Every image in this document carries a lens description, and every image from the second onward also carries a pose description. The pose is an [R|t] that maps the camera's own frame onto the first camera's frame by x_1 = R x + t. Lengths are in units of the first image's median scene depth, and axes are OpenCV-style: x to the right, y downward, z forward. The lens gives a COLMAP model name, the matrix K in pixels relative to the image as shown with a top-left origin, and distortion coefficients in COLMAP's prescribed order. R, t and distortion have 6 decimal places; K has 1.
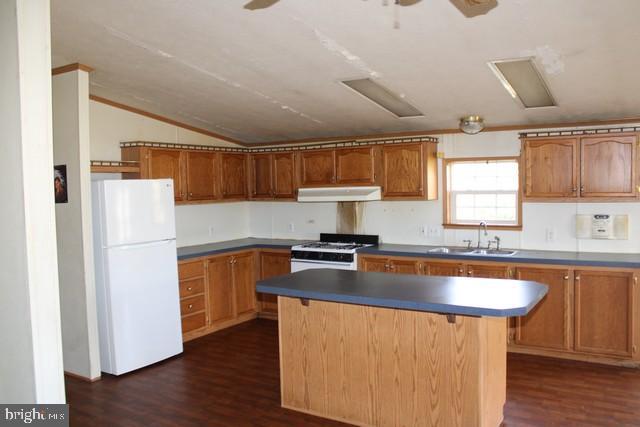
lens RADIAL K [[534.6, 0, 324.2], [0, 534.6, 212.6], [0, 0, 1]] dist [-0.127816, 0.094054]
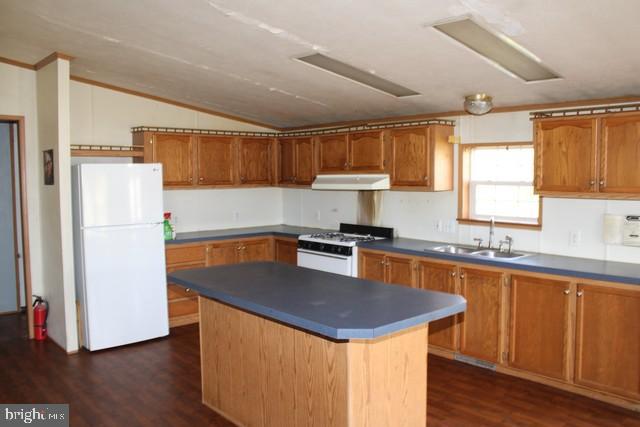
lens RADIAL K [[534.6, 0, 318.2], [0, 534.6, 213.8], [0, 0, 1]] dist [-0.127816, 0.094054]
pose [[0.960688, 0.037314, -0.275110, 0.272158], [-0.029451, 0.999033, 0.032657, -0.009486], [0.276063, -0.023271, 0.960858, 0.108546]]
